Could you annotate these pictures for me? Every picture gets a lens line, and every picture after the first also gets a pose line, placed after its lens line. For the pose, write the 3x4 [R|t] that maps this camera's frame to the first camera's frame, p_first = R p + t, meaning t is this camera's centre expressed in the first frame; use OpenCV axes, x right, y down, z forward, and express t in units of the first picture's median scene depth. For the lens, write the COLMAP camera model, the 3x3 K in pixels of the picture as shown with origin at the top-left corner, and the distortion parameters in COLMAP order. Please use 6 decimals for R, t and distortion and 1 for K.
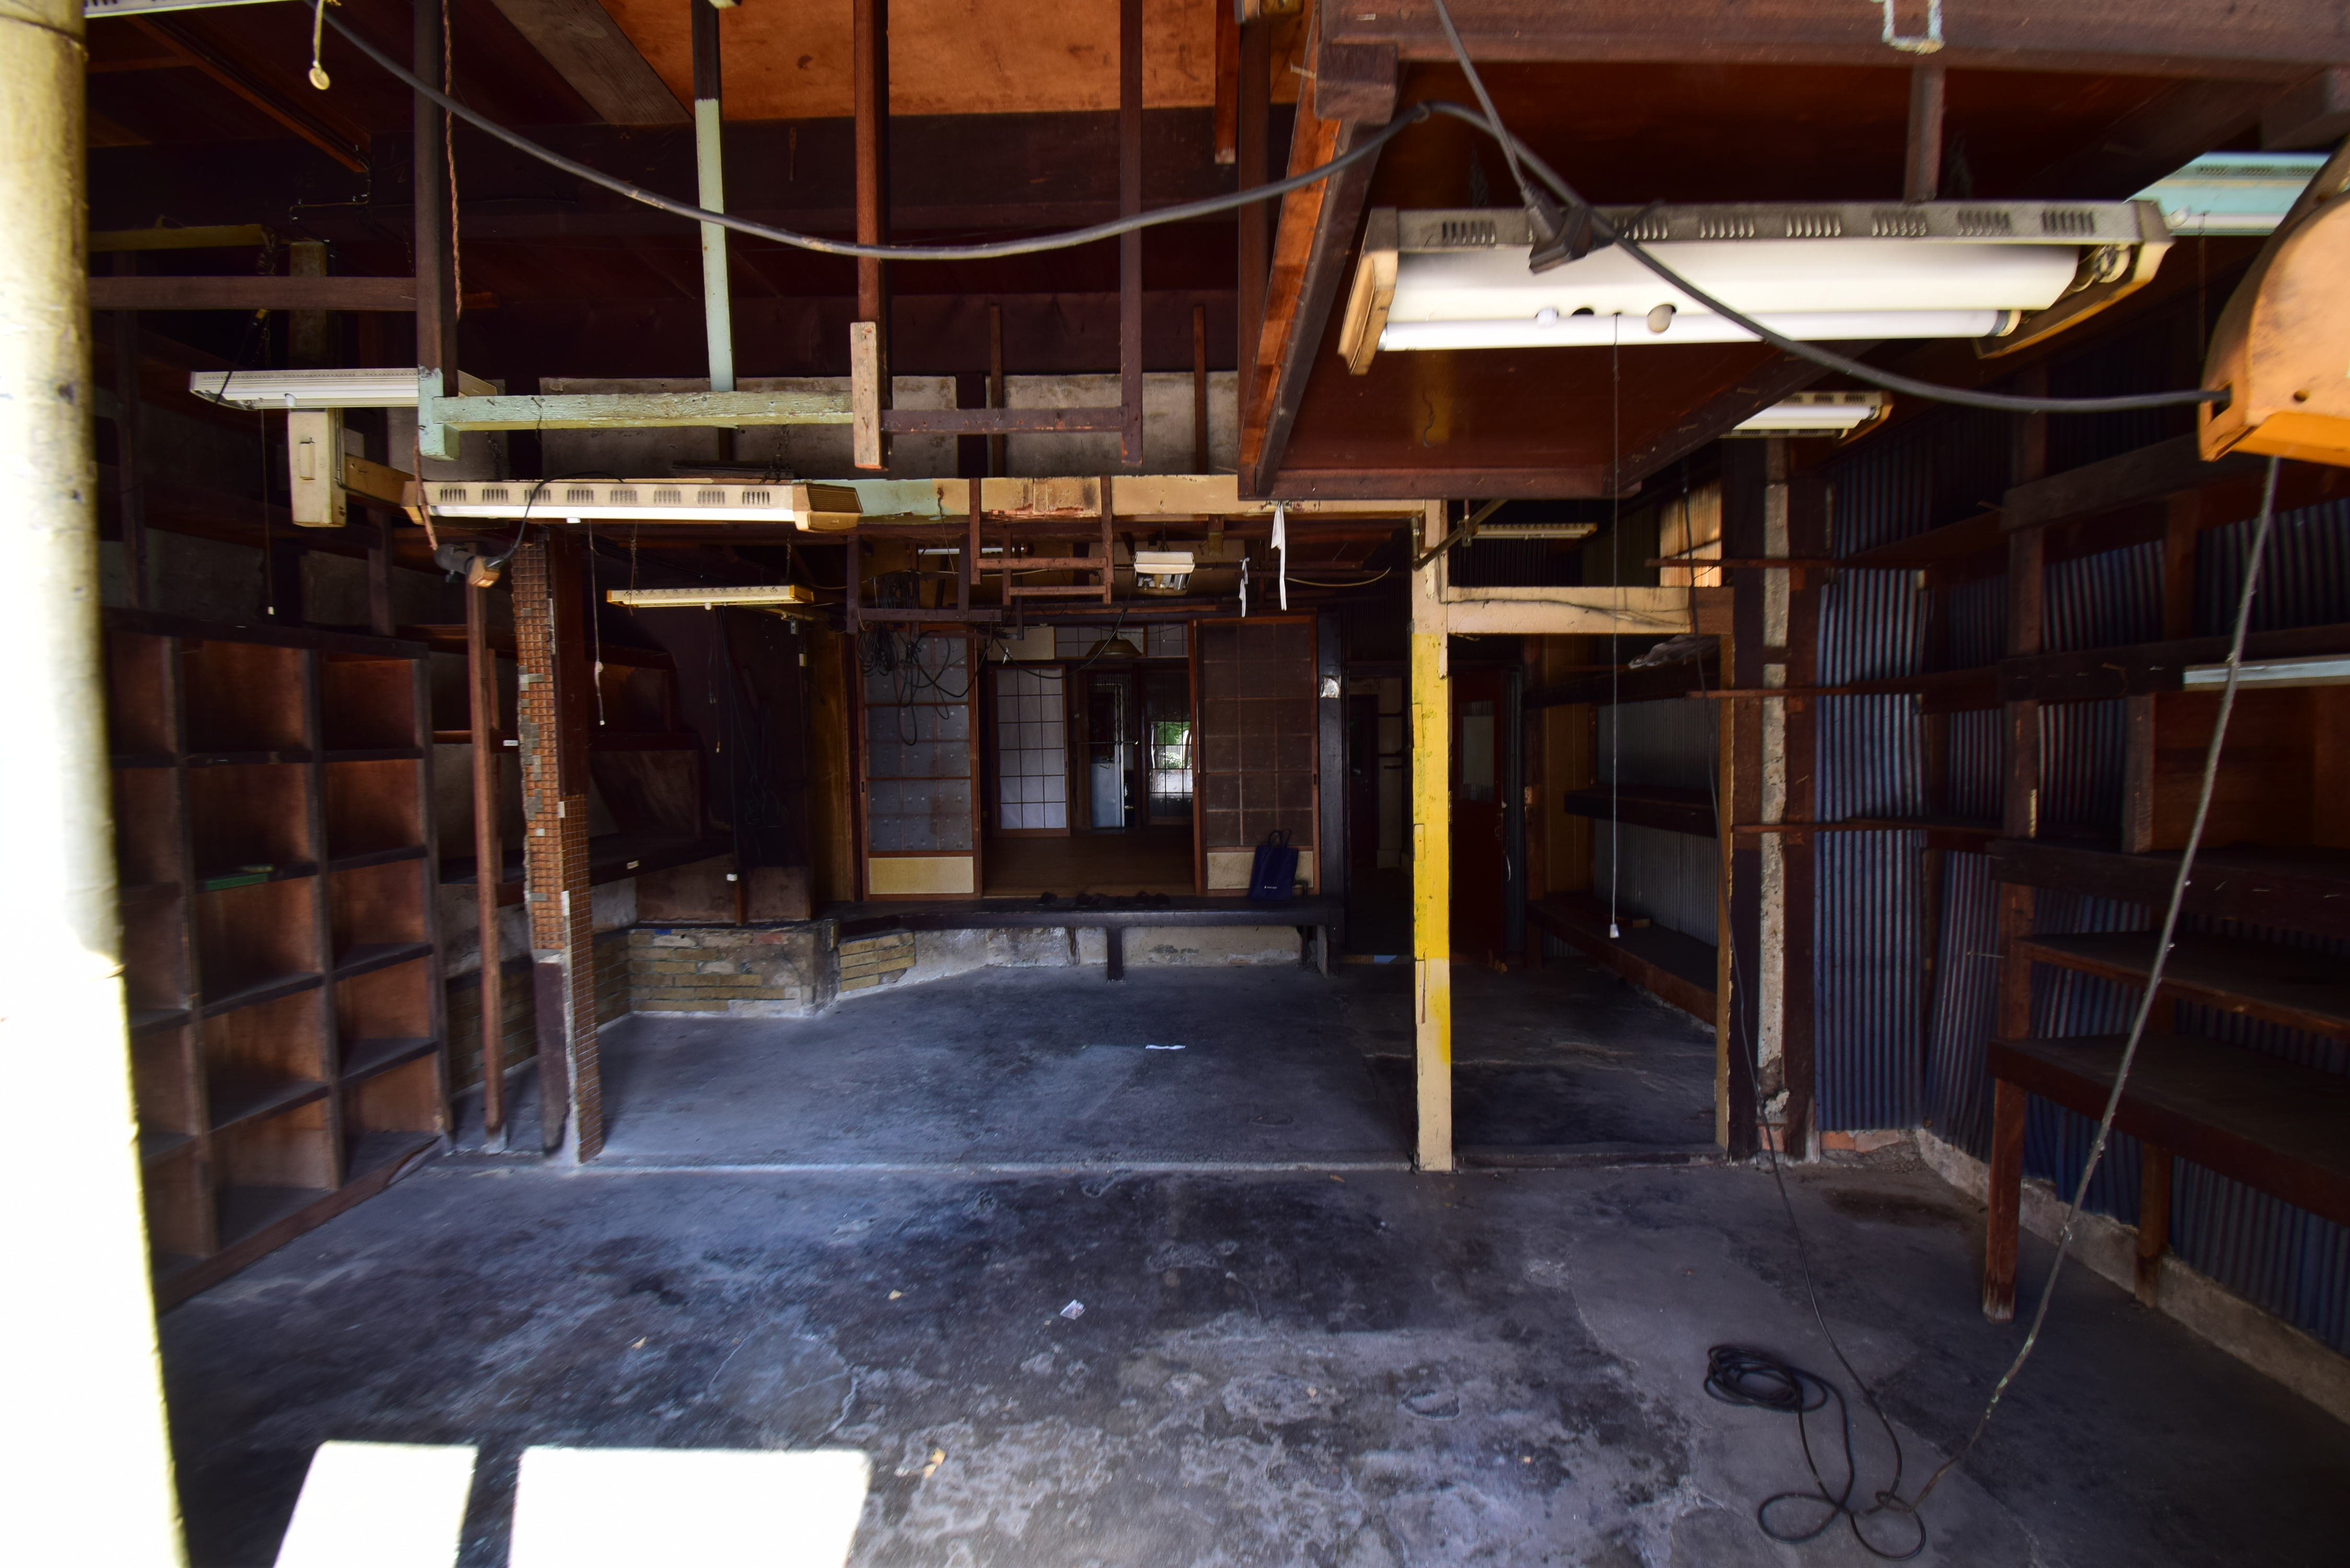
lens RADIAL K [[1044.5, 0, 1198.1], [0, 1044.5, 790.5], [0, 0, 1]] dist [0.007774, -0.017715]
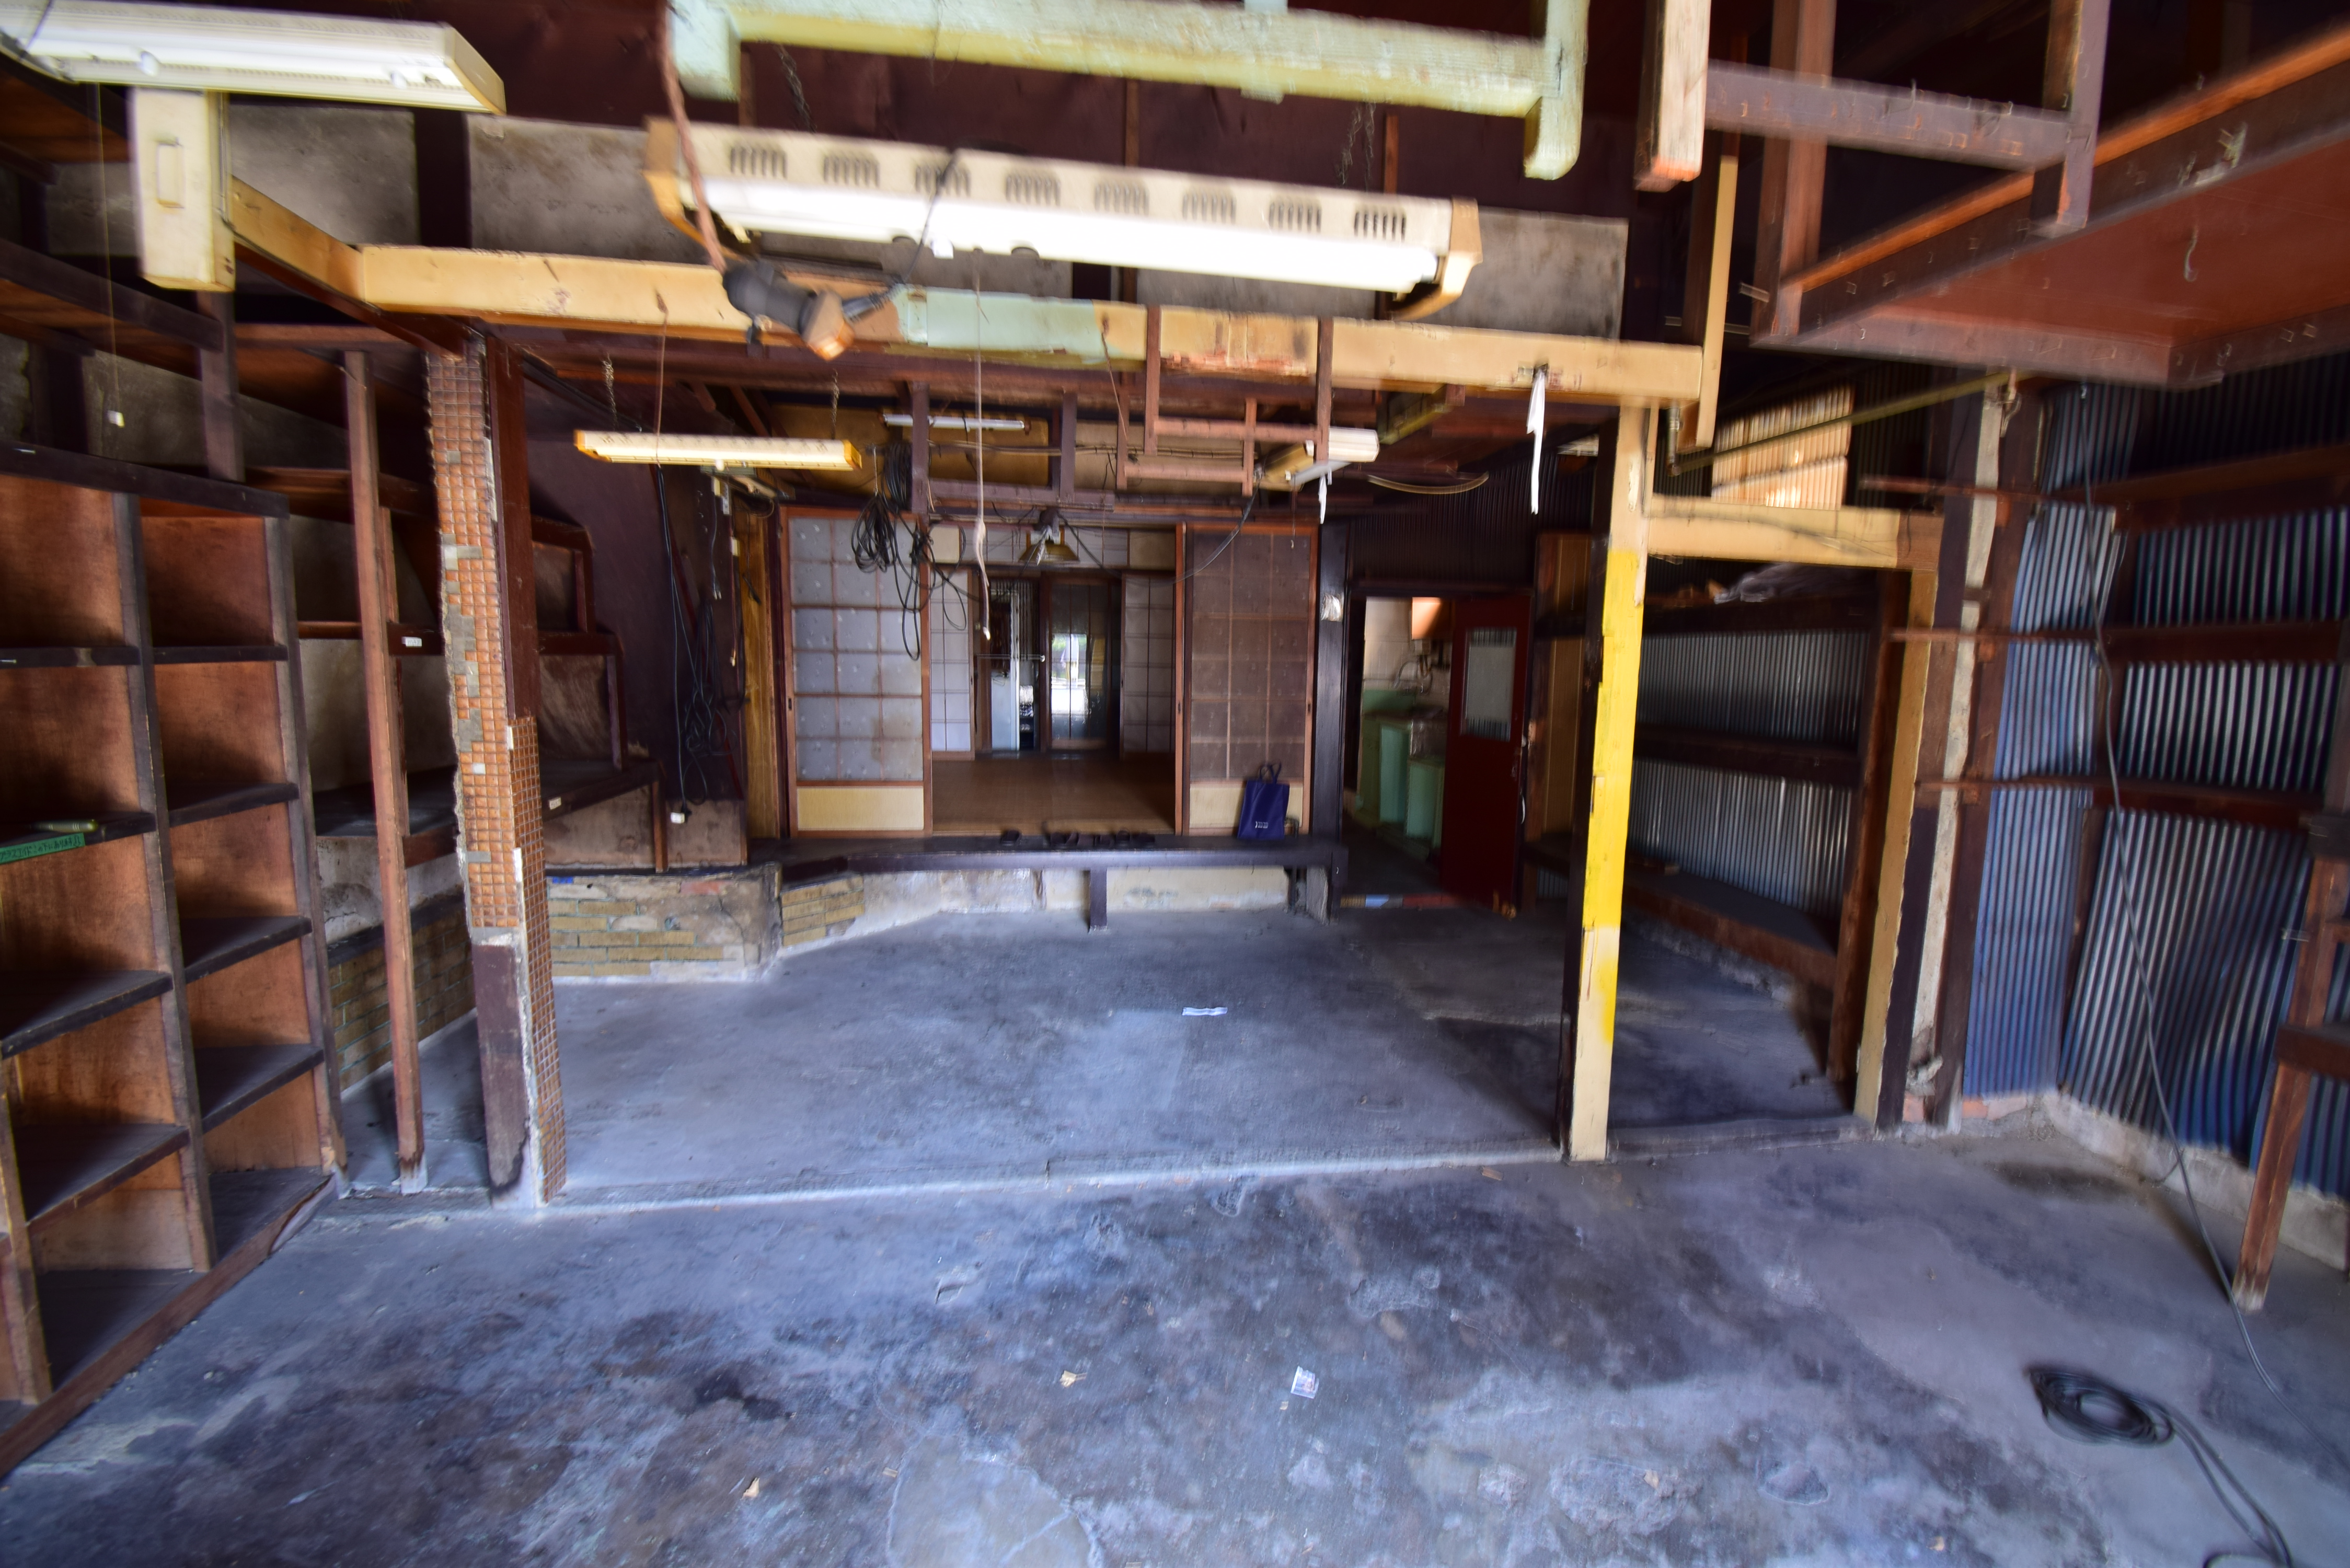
lens RADIAL K [[1044.5, 0, 1195.1], [0, 1044.5, 793.8], [0, 0, 1]] dist [0.007774, -0.017715]
pose [[0.985213, 0.010291, 0.171024, -0.263355], [-0.024404, 0.996446, 0.080626, -0.012972], [-0.169586, -0.083608, 0.981962, 0.202010]]
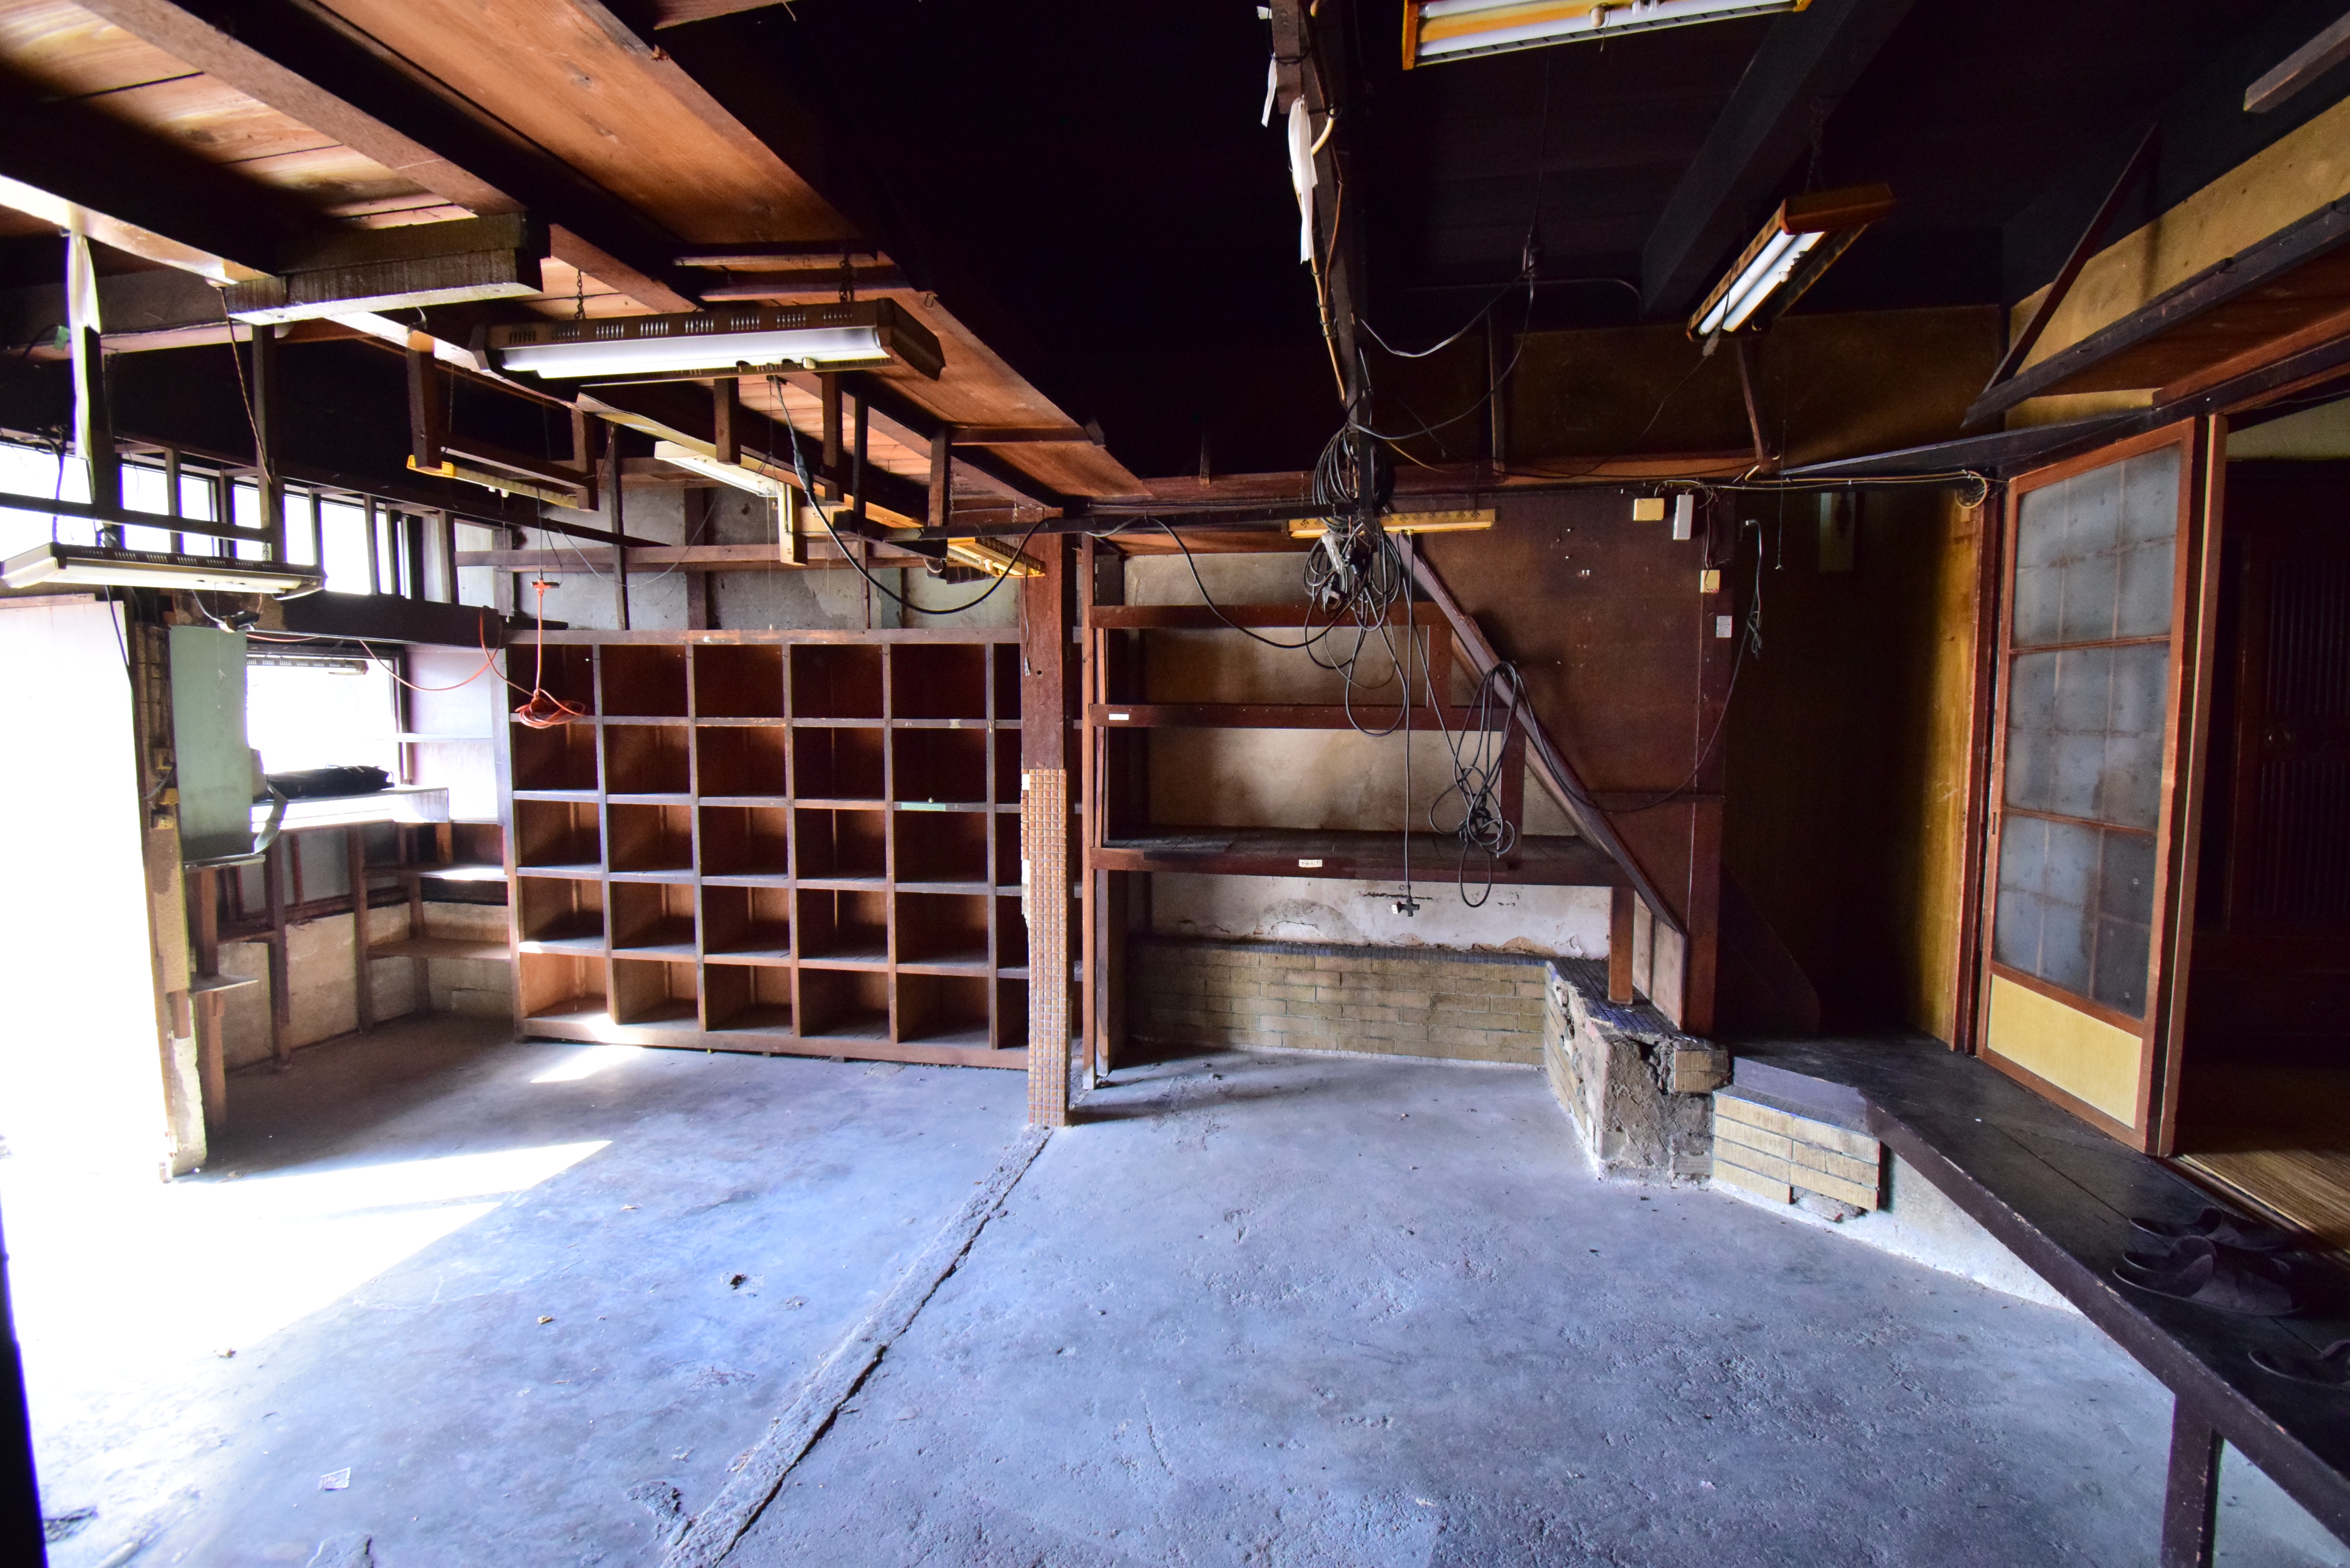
lens RADIAL K [[1044.5, 0, 1187.6], [0, 1044.5, 777.5], [0, 0, 1]] dist [0.007774, -0.017715]
pose [[-0.161999, 0.080132, -0.983532, 0.386542], [-0.054284, 0.994464, 0.089964, -0.088111], [0.985297, 0.067965, -0.156752, 1.319948]]
